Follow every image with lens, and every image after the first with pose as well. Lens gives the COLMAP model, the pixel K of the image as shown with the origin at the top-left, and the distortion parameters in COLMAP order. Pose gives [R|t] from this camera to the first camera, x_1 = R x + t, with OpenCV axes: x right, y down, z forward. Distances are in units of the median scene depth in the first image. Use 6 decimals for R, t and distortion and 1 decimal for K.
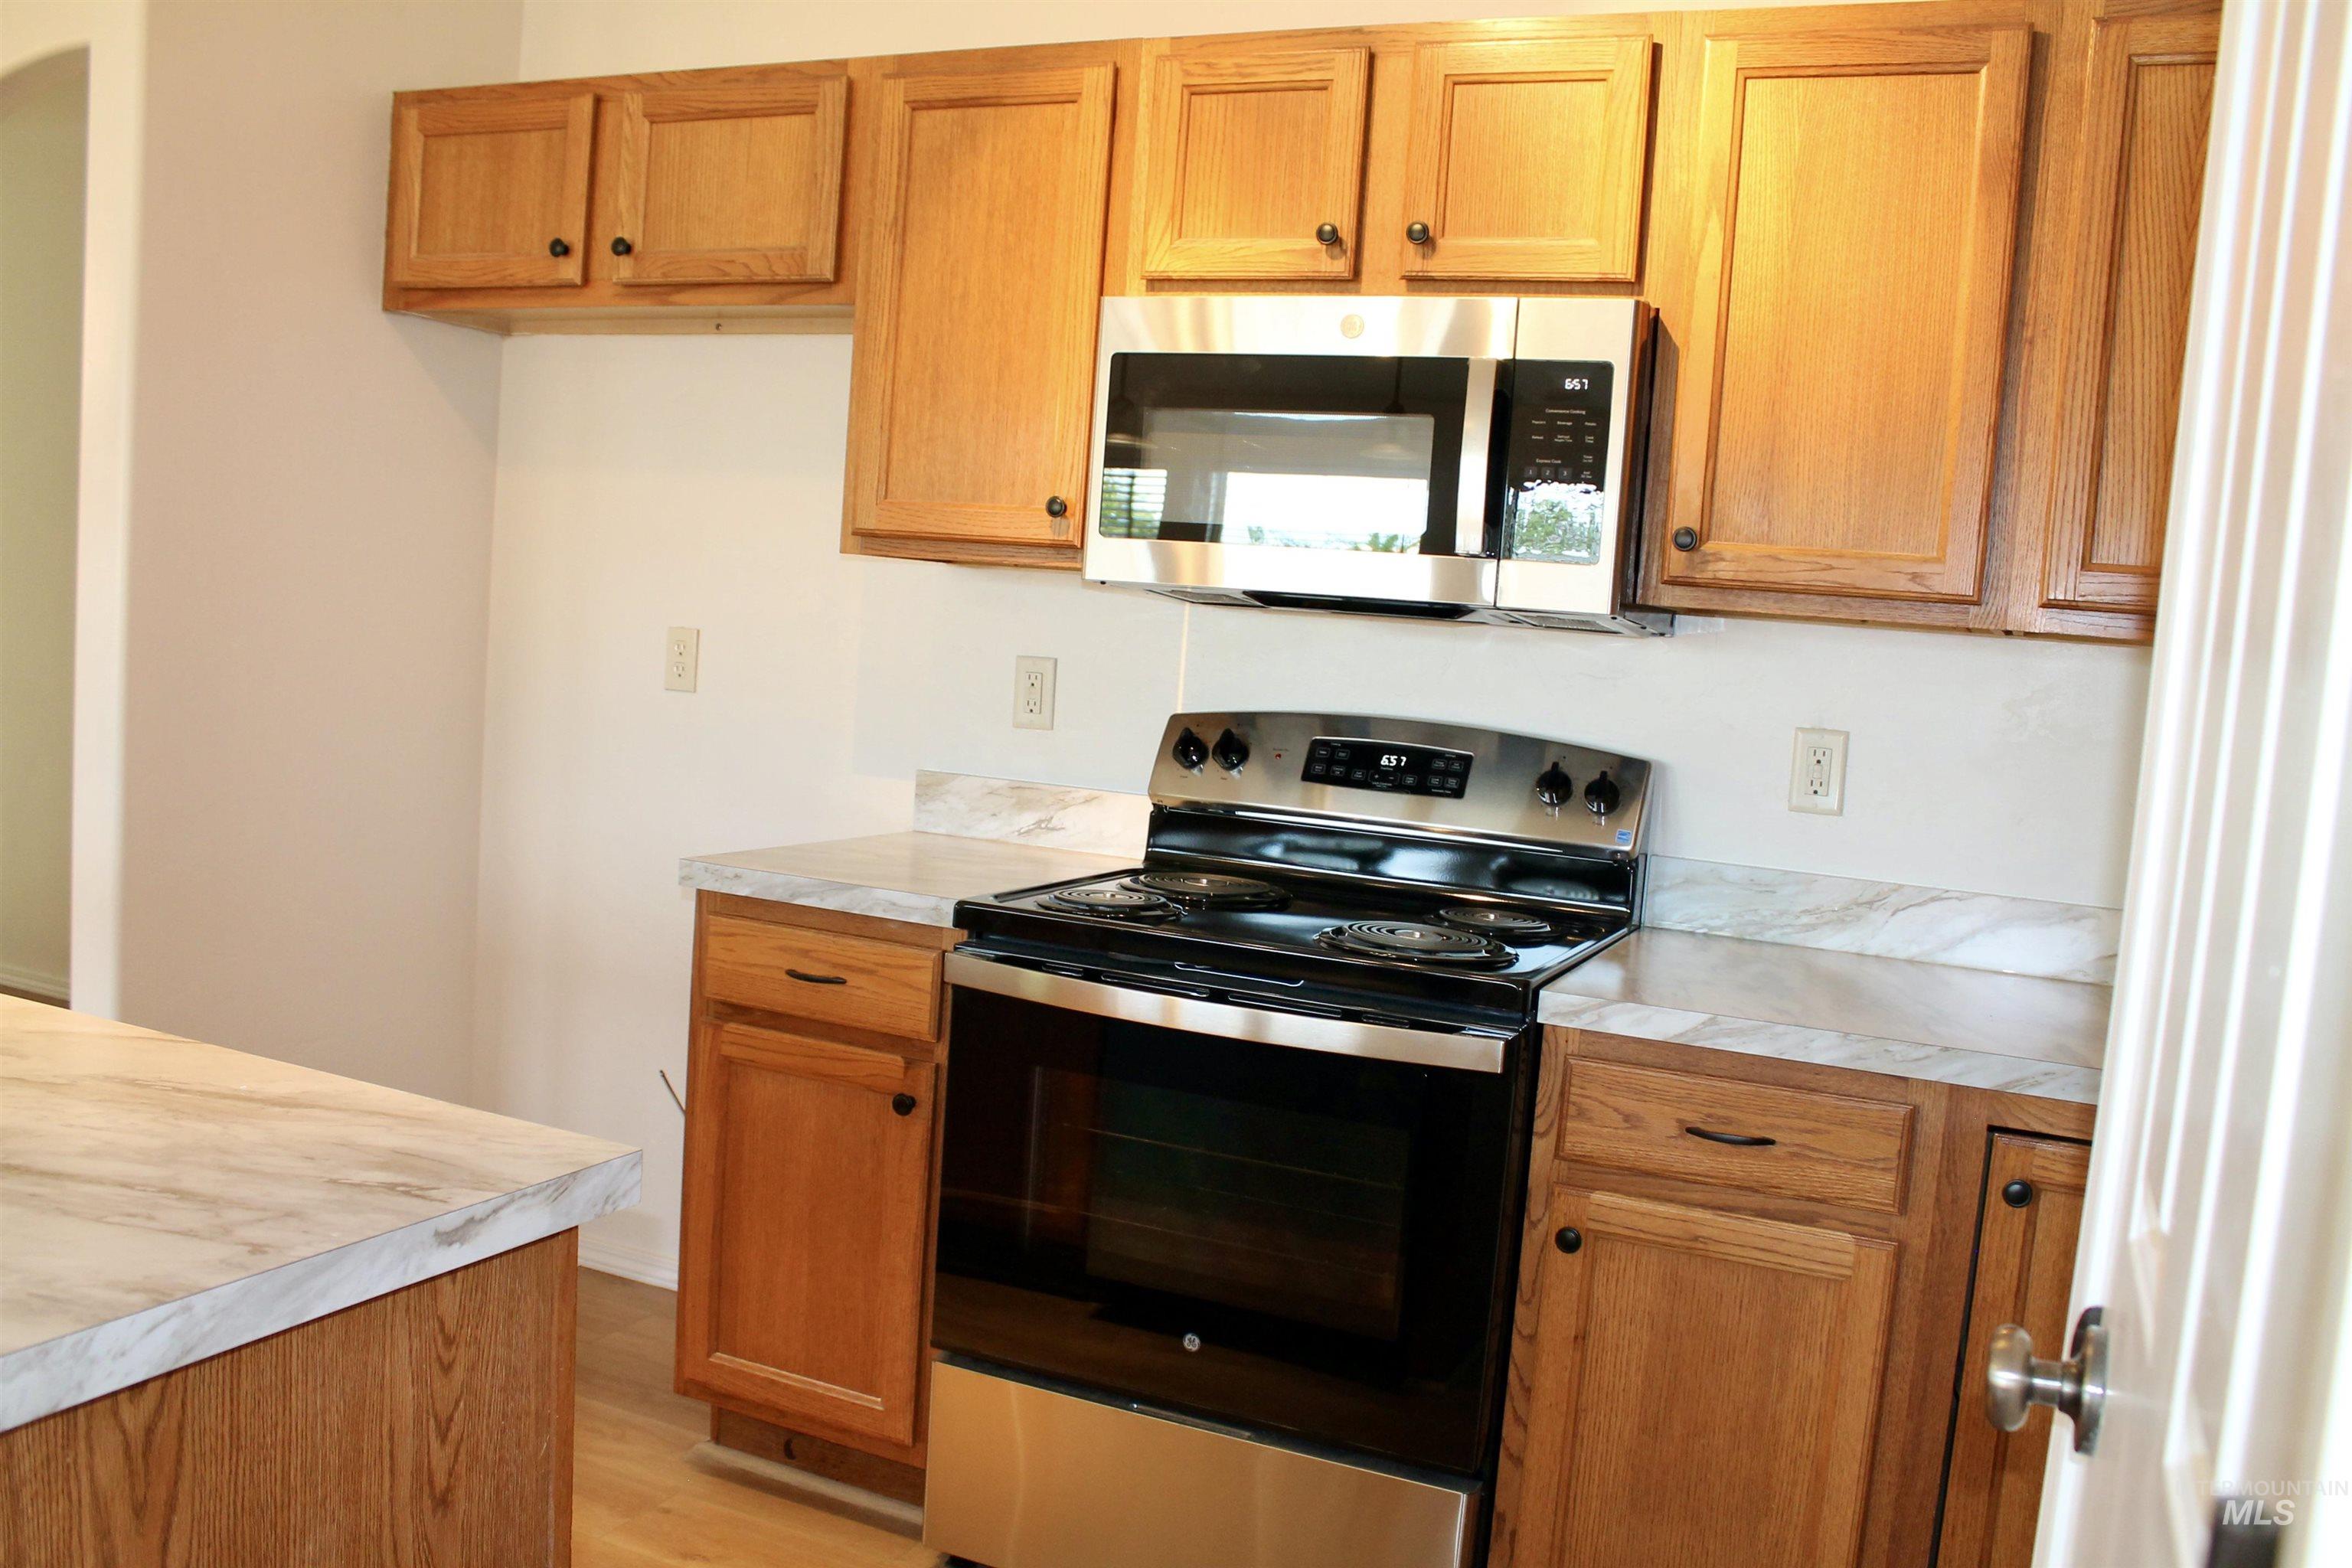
lens RADIAL K [[1968.3, 0, 1182.1], [0, 1968.3, 820.4], [0, 0, 1]] dist [-0.172277, 0.147247]
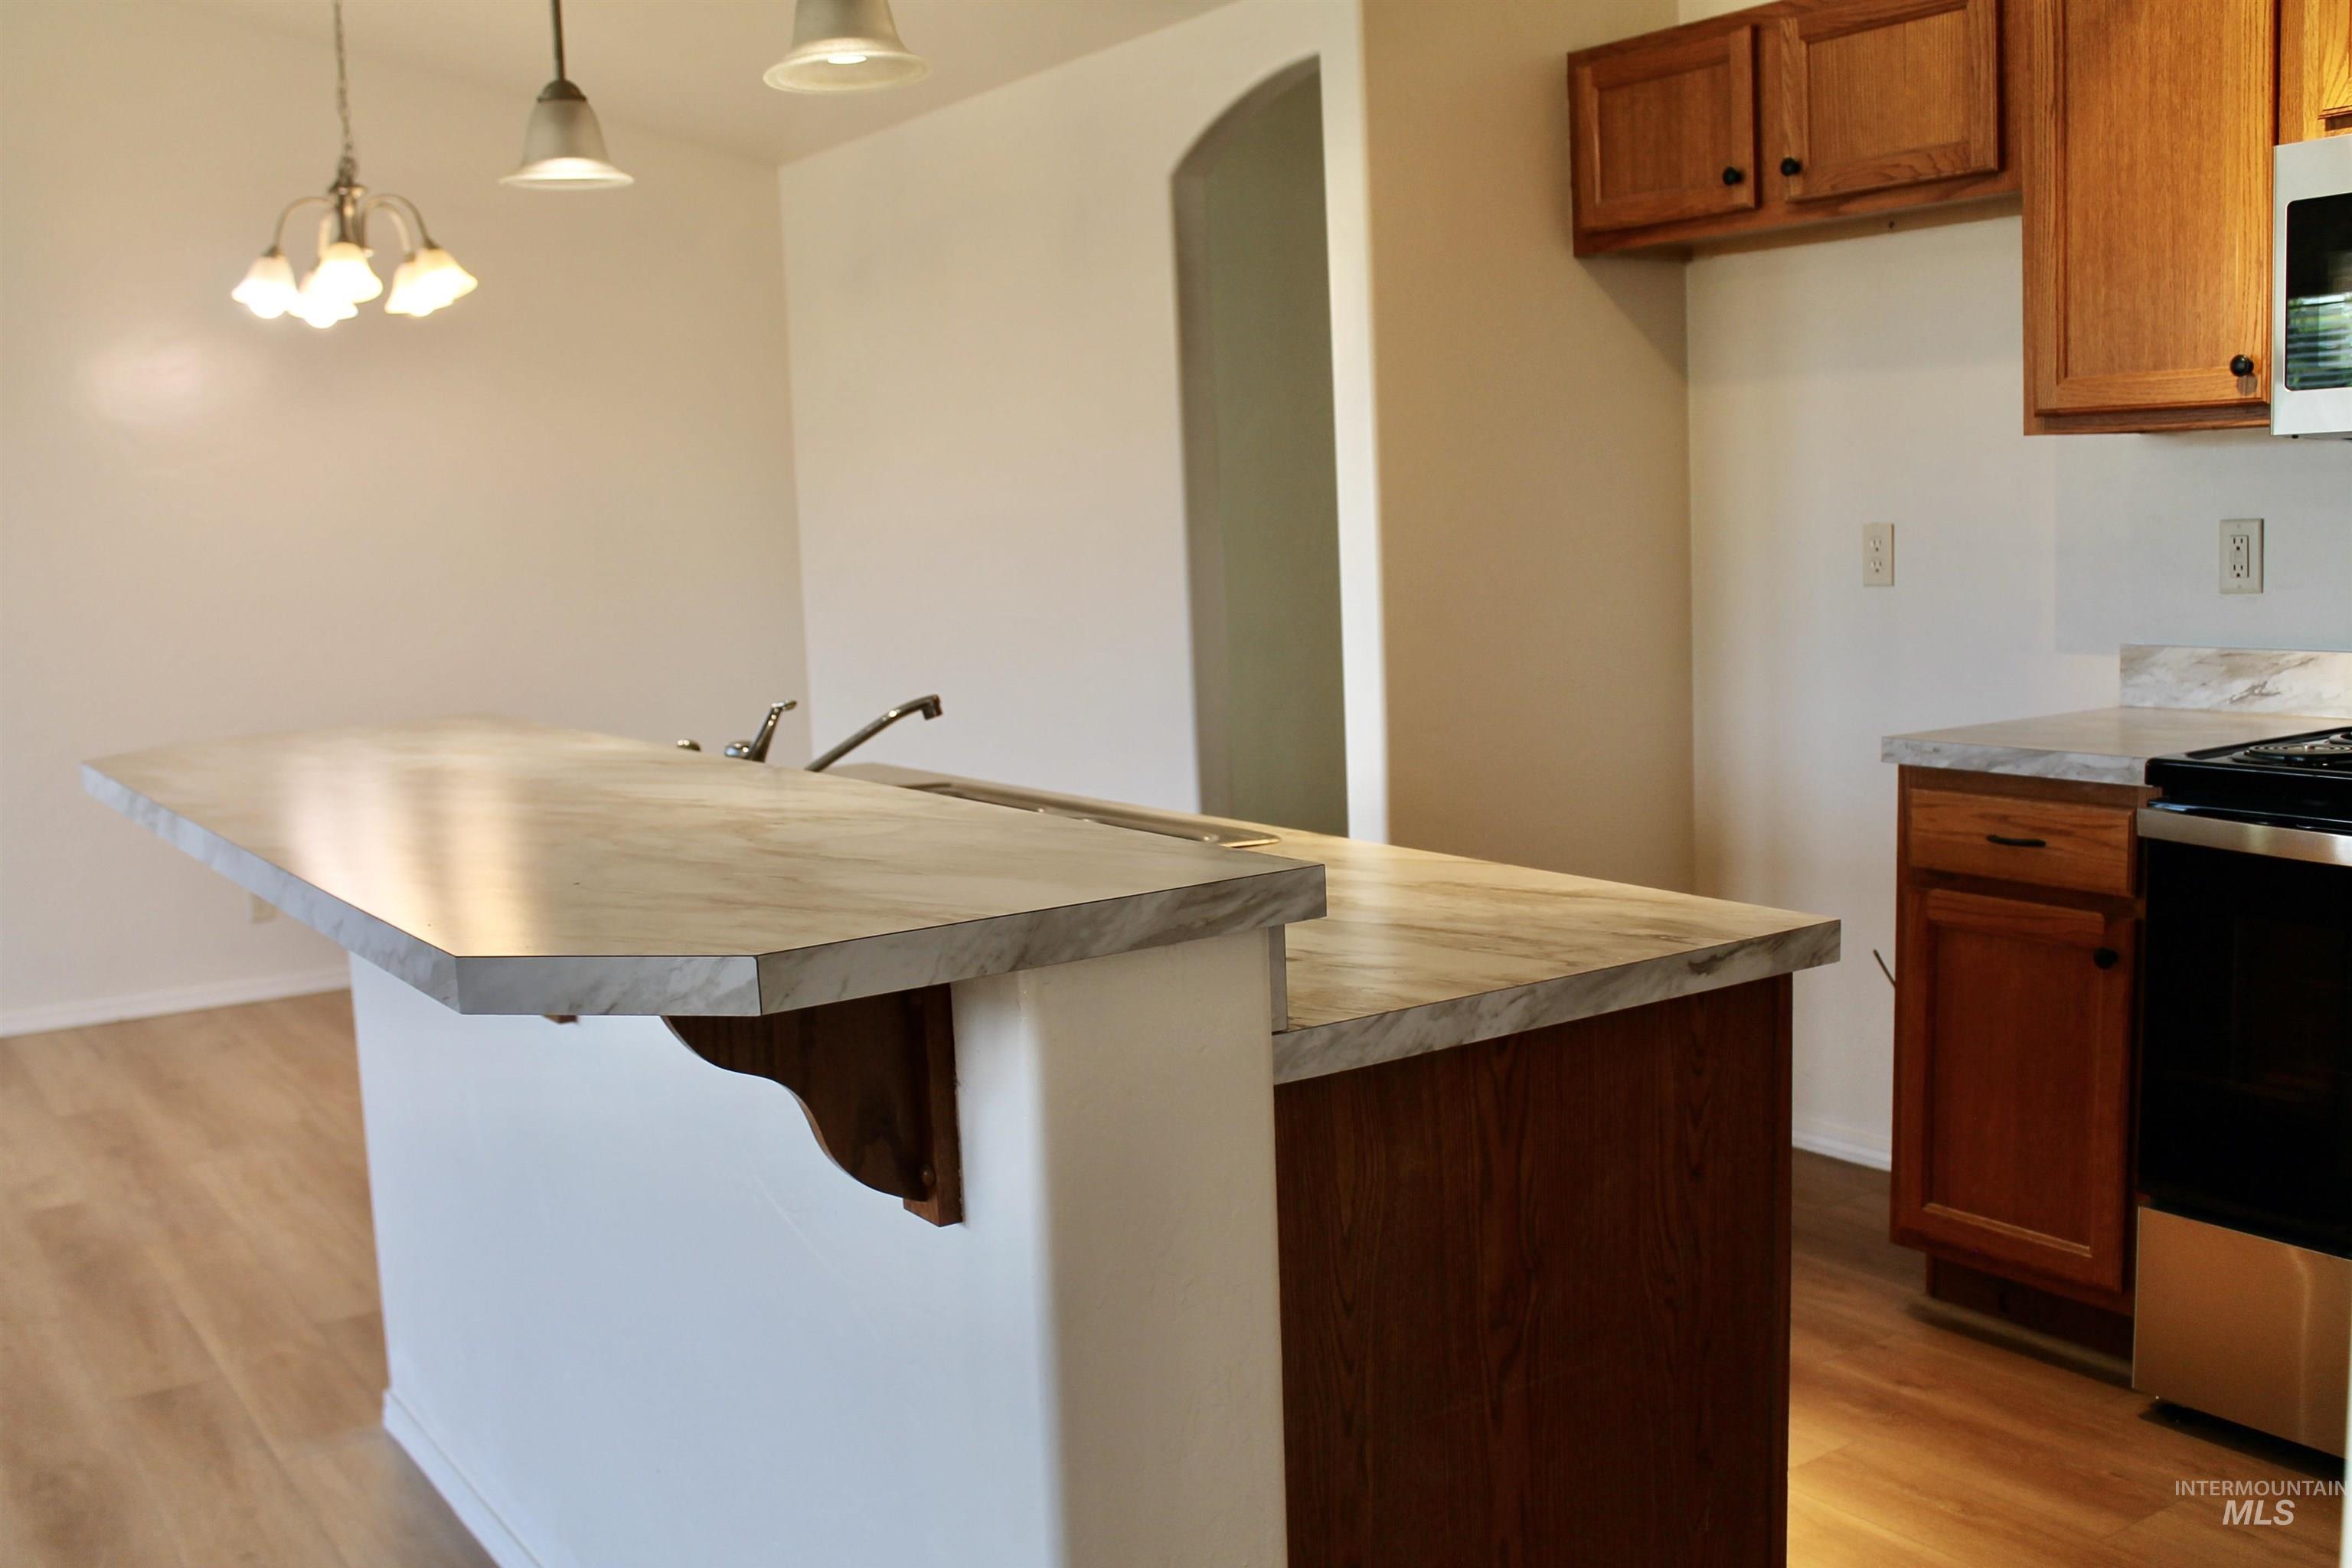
lens RADIAL K [[2263.1, 0, 1179.0], [0, 2263.1, 815.4], [0, 0, 1]] dist [-0.152114, 0.179810]
pose [[0.841396, -0.035855, -0.539229, 0.075879], [0.048801, 0.998761, 0.009737, 0.030945], [0.538212, -0.034508, 0.842103, -0.238532]]
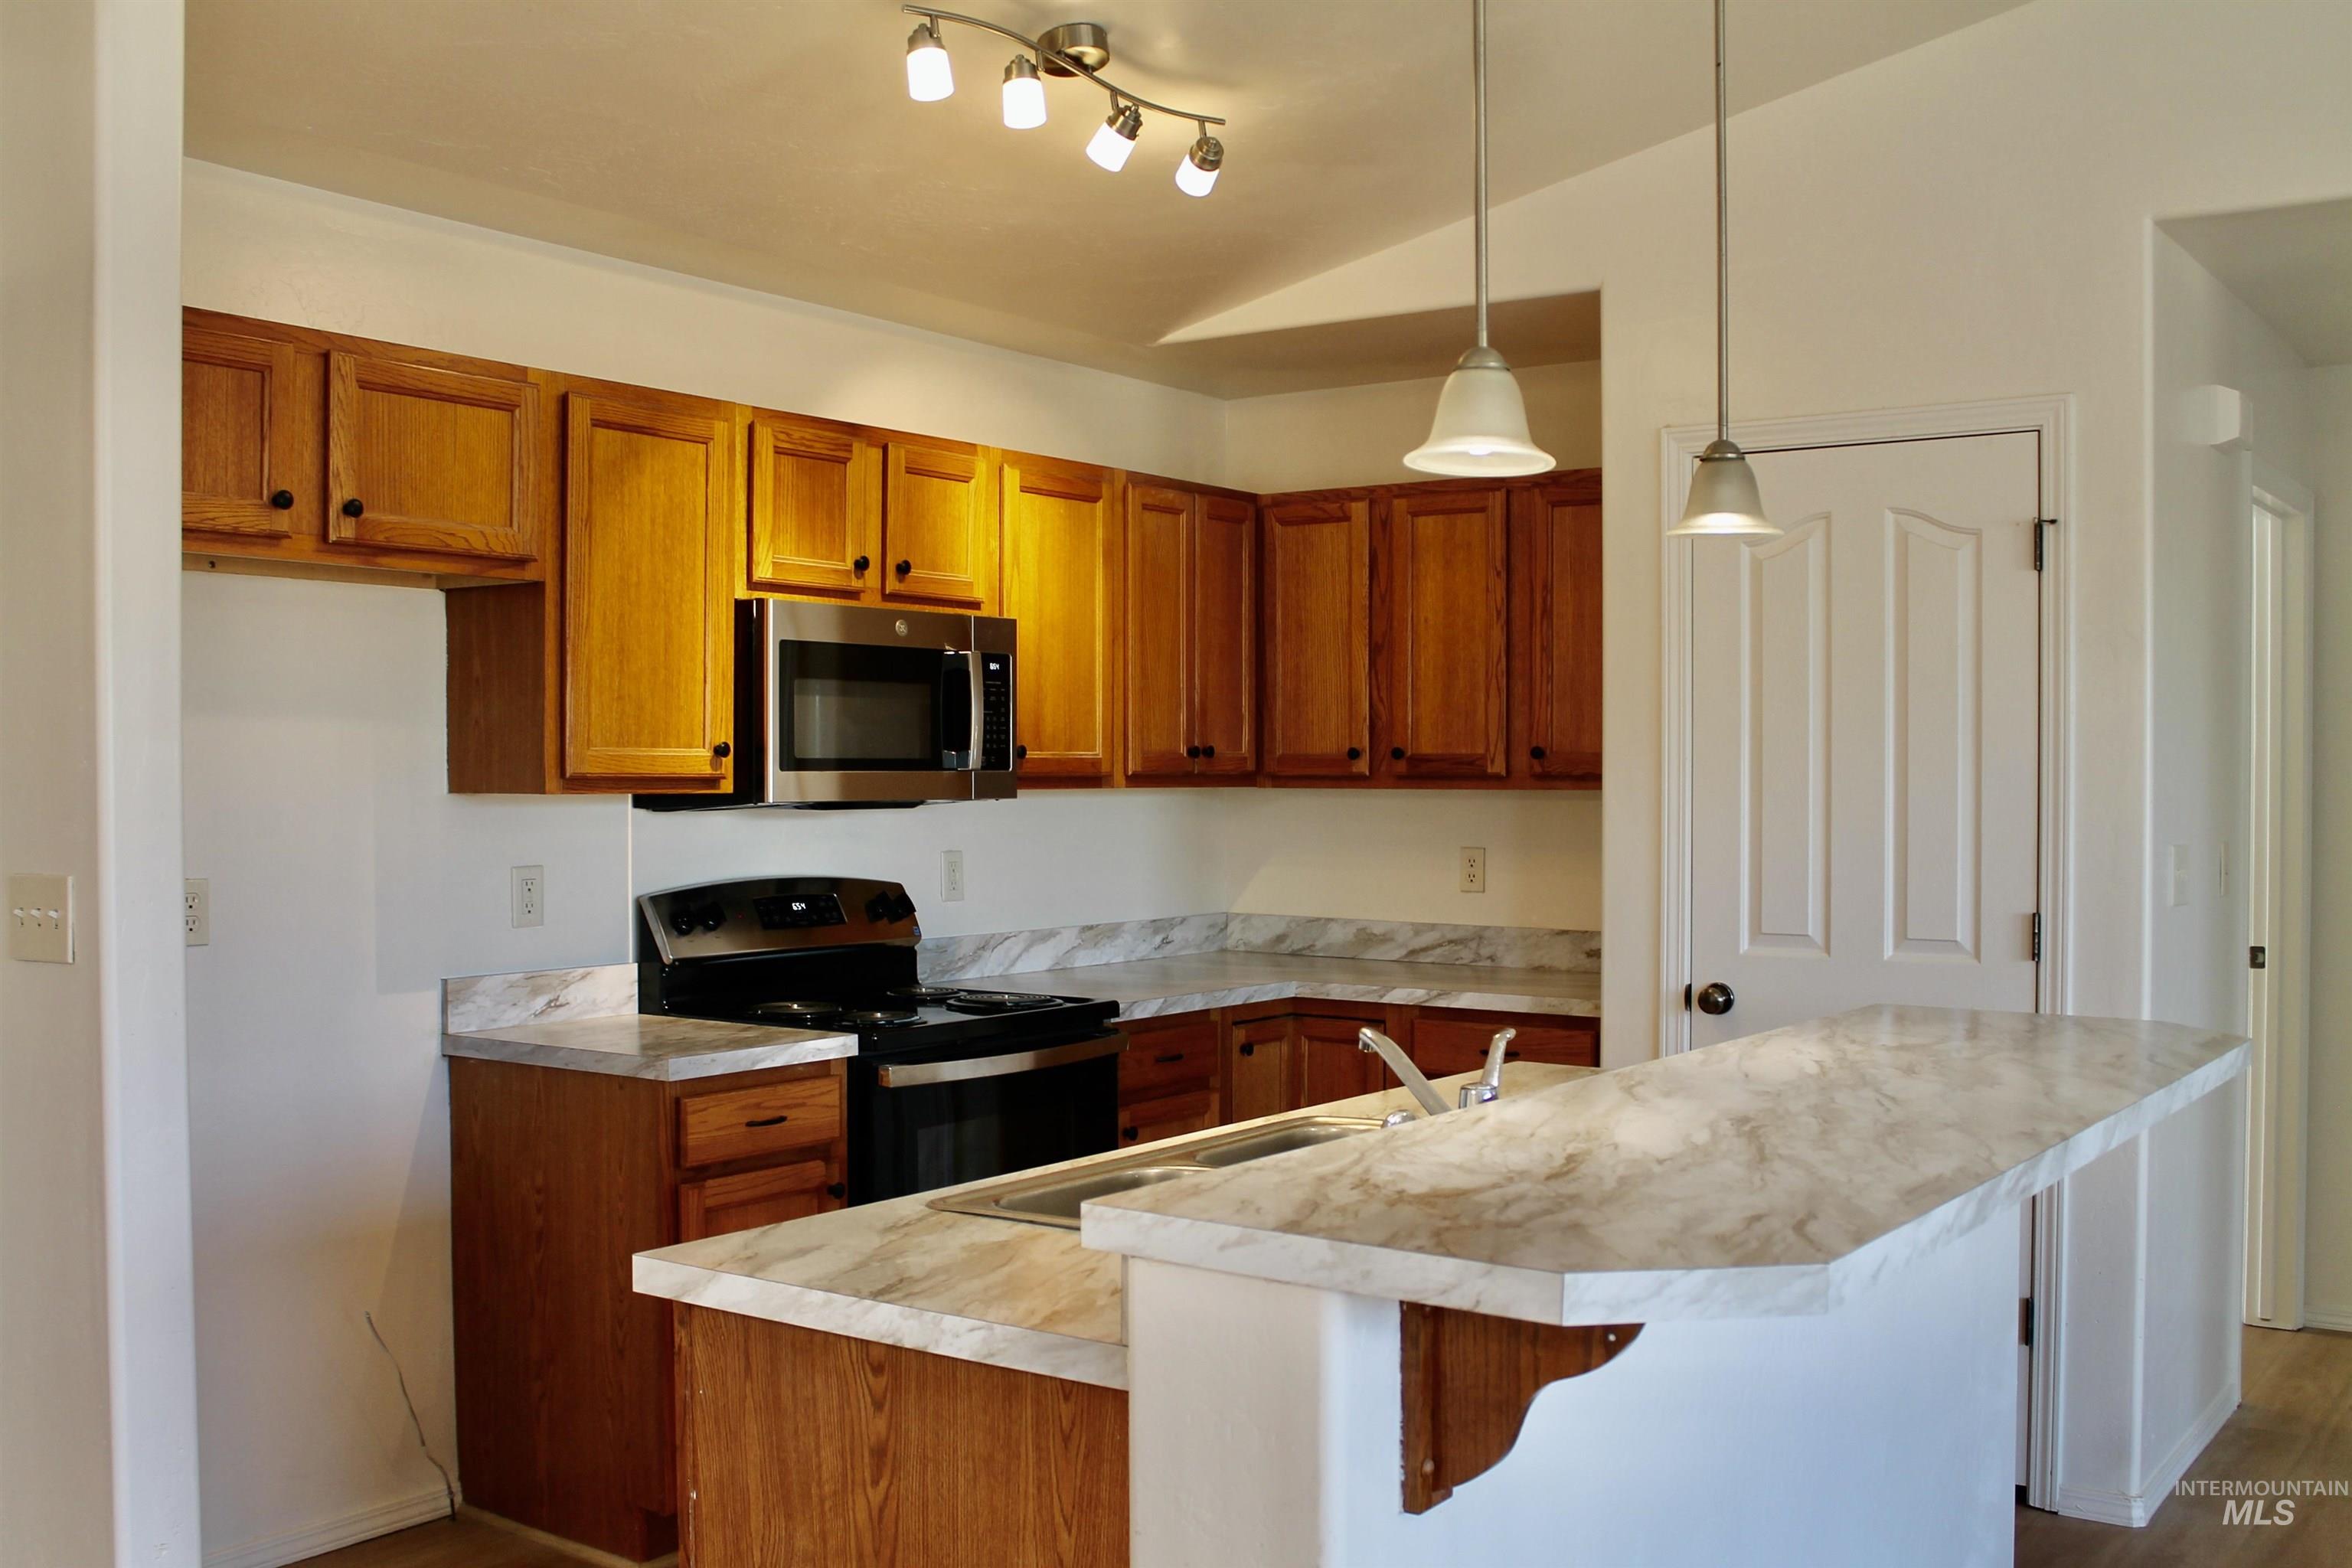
lens RADIAL K [[2263.1, 0, 1179.0], [0, 2263.1, 815.4], [0, 0, 1]] dist [-0.152114, 0.179810]
pose [[0.197142, -0.091082, 0.976135, -1.499195], [0.114688, 0.990981, 0.069304, -0.185033], [-0.973644, 0.098289, 0.205810, 0.381429]]
